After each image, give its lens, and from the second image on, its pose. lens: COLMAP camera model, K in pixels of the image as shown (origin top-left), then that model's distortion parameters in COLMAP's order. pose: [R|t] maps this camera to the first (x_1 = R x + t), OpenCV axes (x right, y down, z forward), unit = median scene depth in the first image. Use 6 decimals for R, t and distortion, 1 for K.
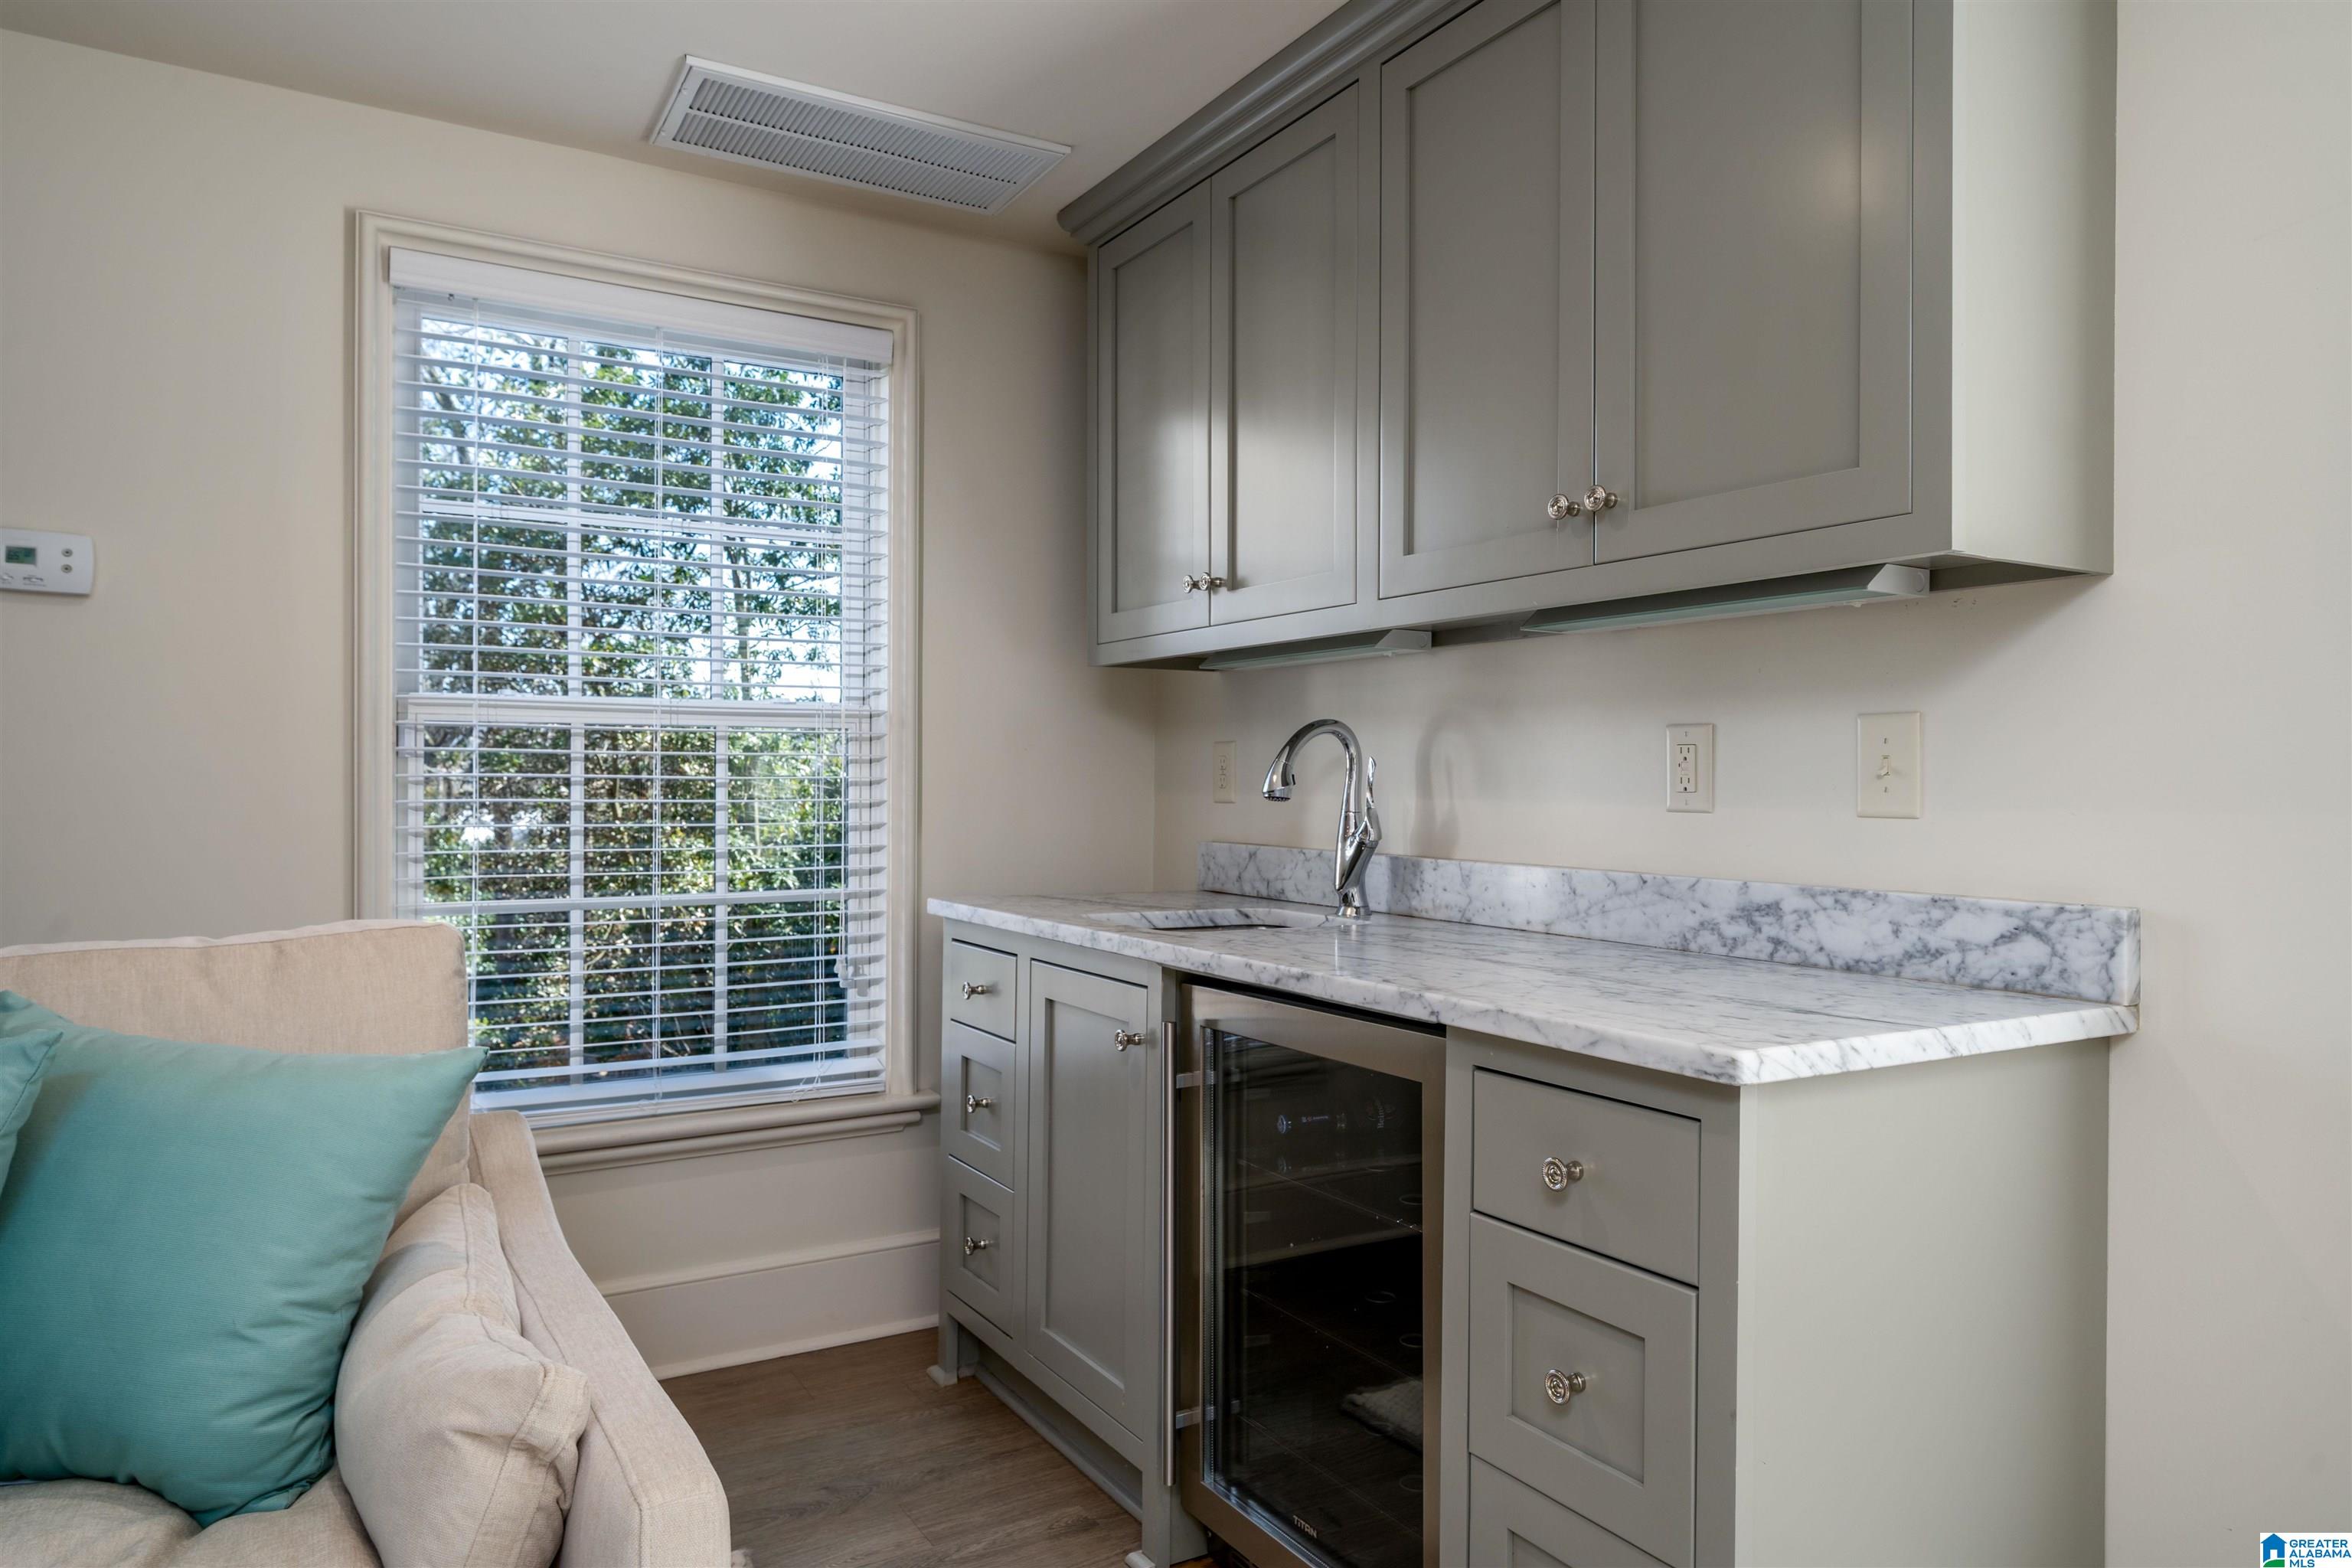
lens RADIAL K [[1493.6, 0, 1176.0], [0, 1493.6, 784.0], [0, 0, 1]] dist [0.000336, 0.000052]
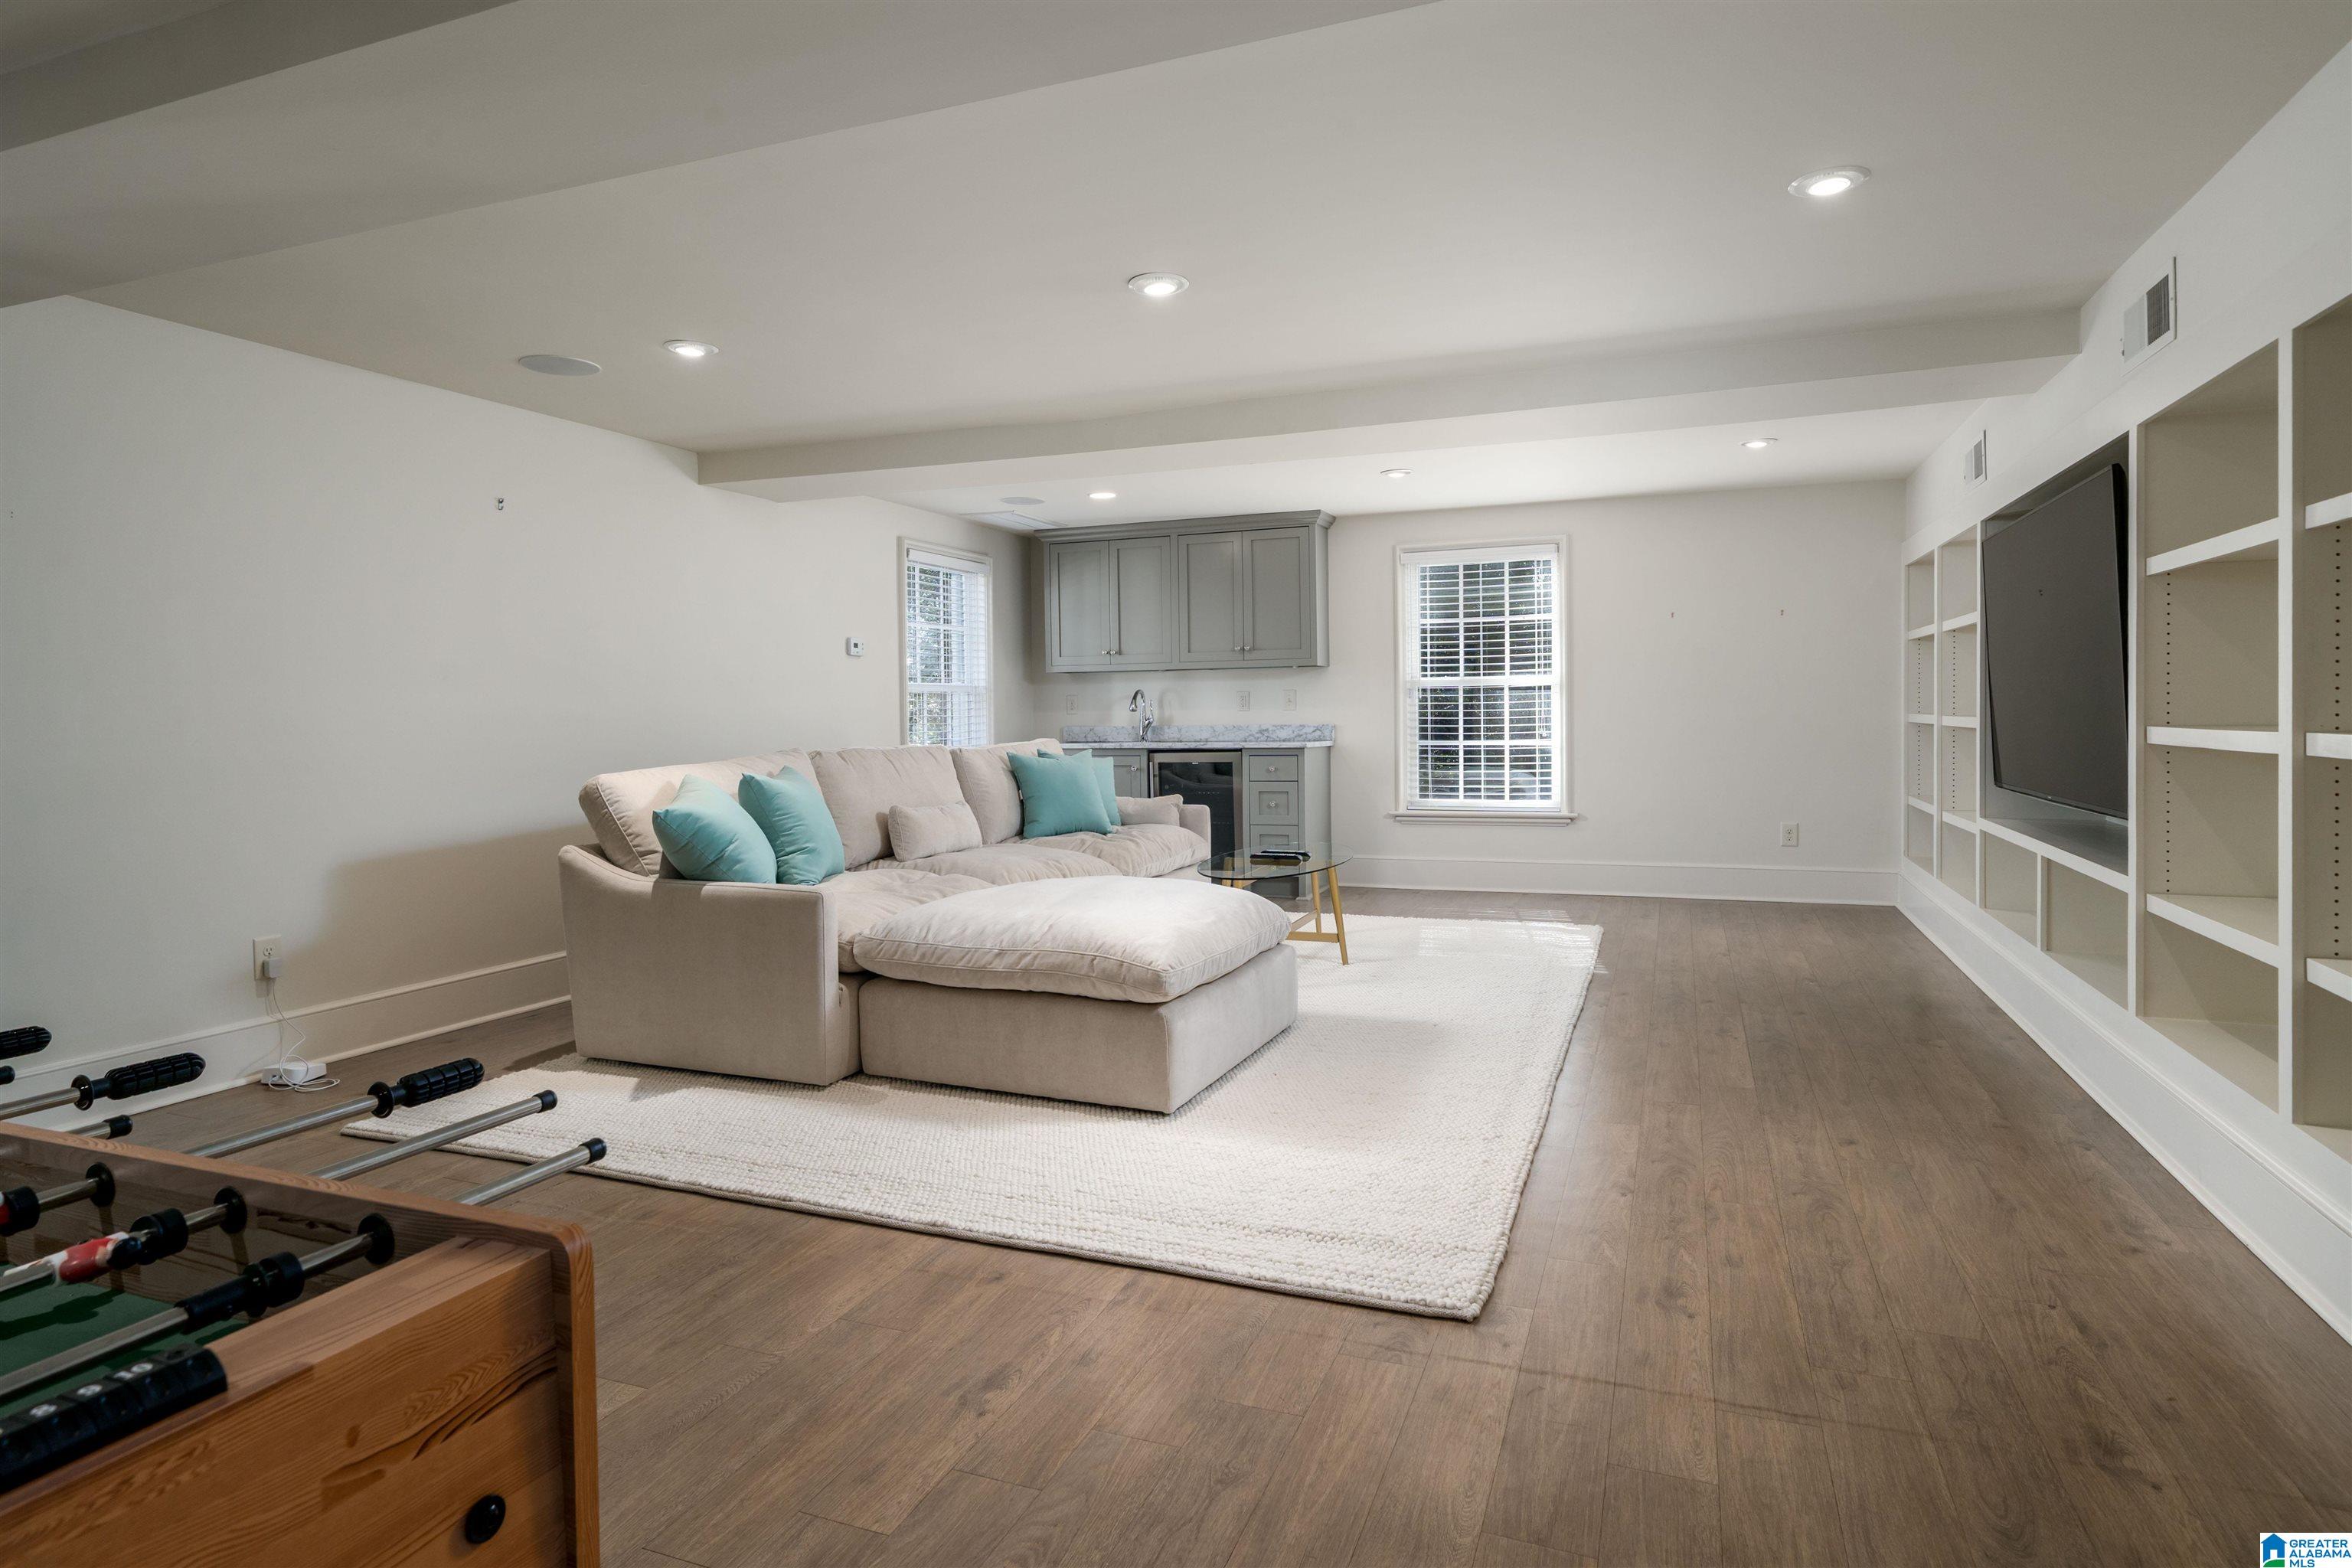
lens RADIAL K [[1275.1, 0, 1178.0], [0, 1275.1, 721.8], [0, 0, 1]] dist [-0.000052, -0.000007]
pose [[0.796497, -0.017595, 0.604386, -2.150827], [0.015169, 0.999843, 0.009118, 0.011547], [-0.604452, 0.001906, 0.796639, -1.971580]]
